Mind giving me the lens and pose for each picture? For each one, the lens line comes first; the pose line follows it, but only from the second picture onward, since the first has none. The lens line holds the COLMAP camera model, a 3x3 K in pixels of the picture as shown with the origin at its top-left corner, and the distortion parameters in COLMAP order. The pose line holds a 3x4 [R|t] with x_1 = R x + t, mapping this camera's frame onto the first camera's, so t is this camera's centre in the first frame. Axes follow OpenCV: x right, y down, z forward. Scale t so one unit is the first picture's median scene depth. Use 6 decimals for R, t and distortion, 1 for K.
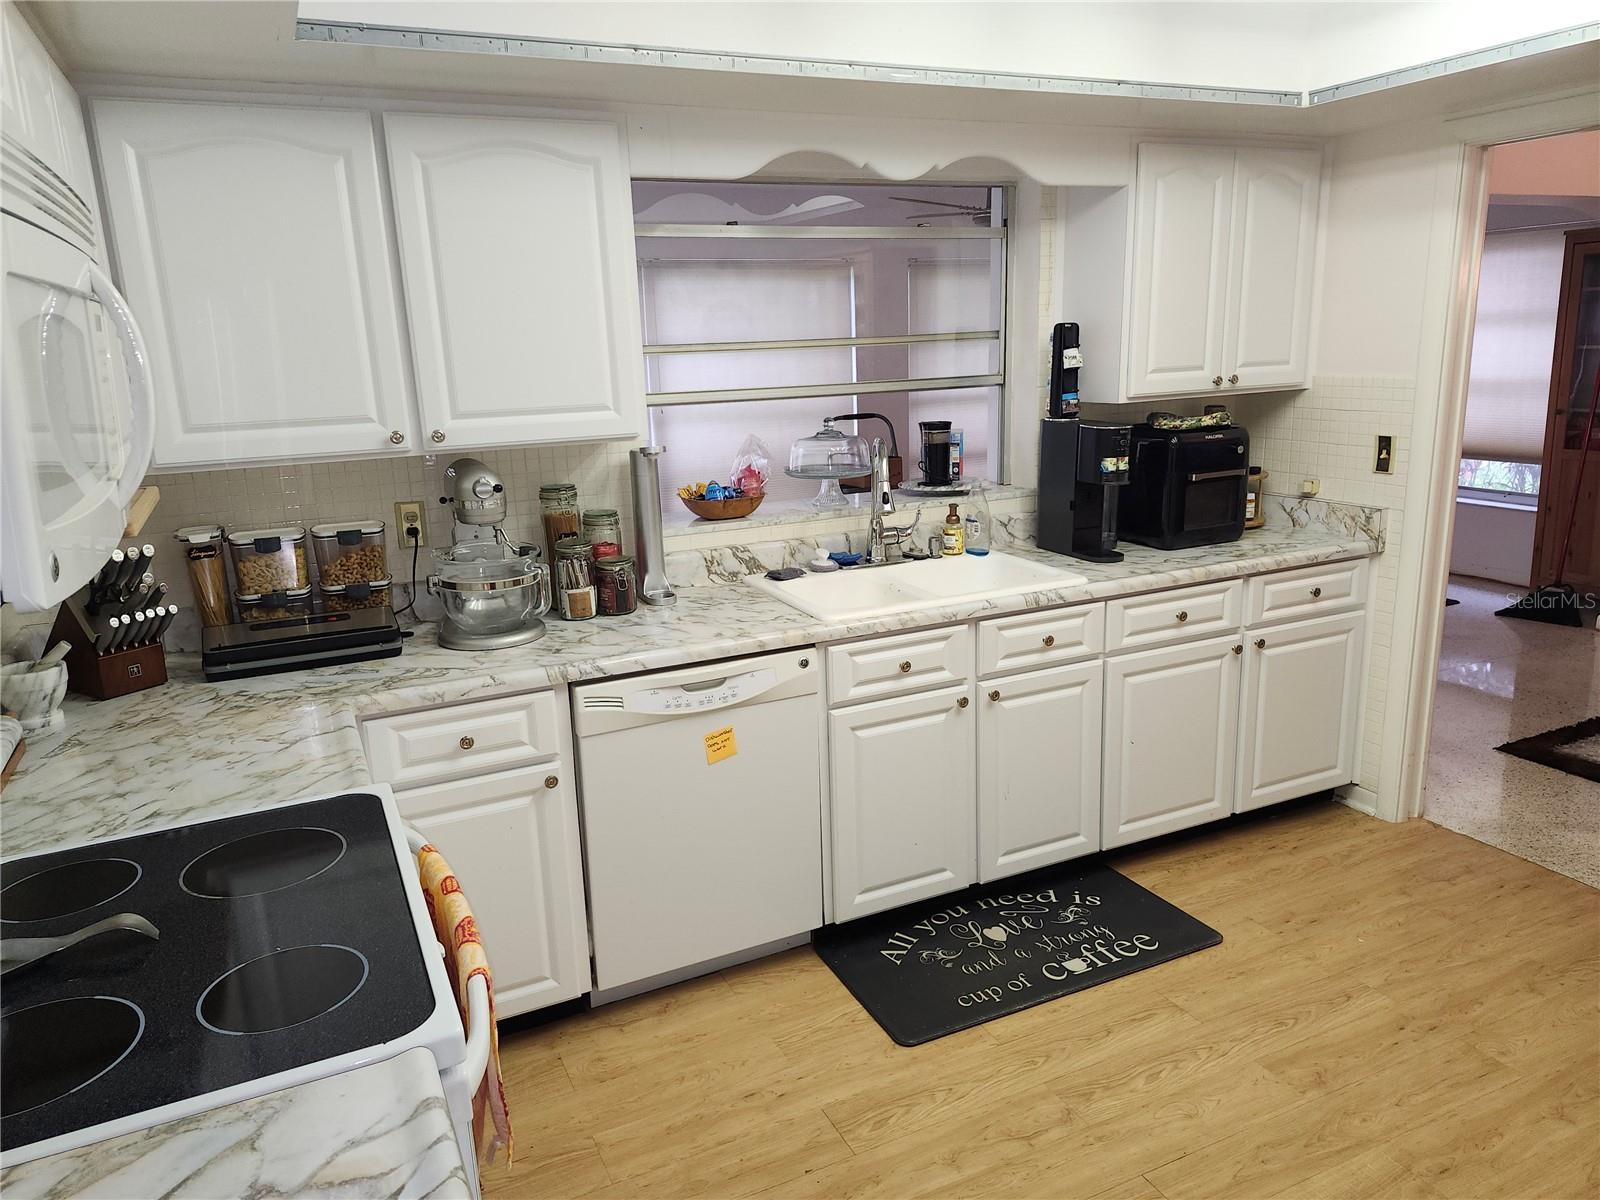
lens RADIAL K [[1121.4, 0, 800.0], [0, 1121.4, 600.0], [0, 0, 1]] dist [0.002280, 0.000487]
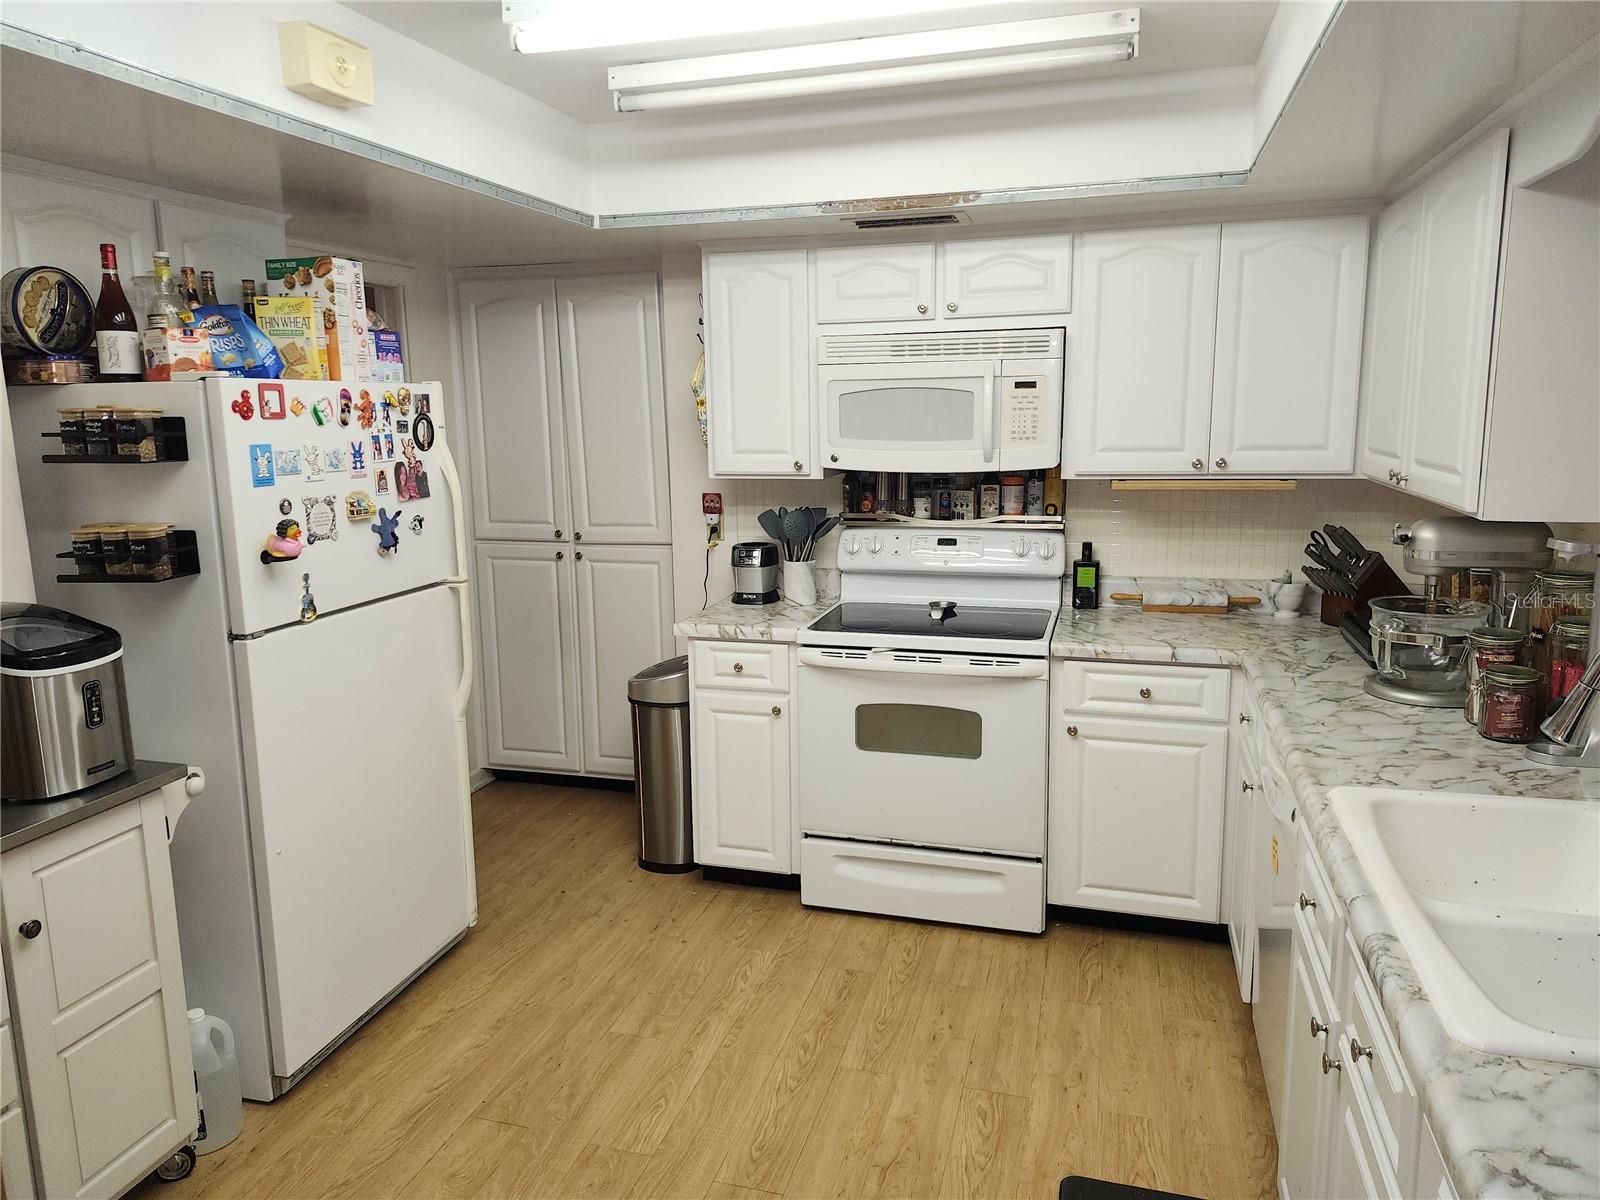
lens RADIAL K [[1121.4, 0, 800.0], [0, 1121.4, 600.0], [0, 0, 1]] dist [0.002280, 0.000487]
pose [[-0.656600, 0.177142, -0.733142, 0.797920], [-0.138270, 0.927285, 0.347885, -0.315008], [0.741457, 0.329793, -0.584362, 1.182691]]
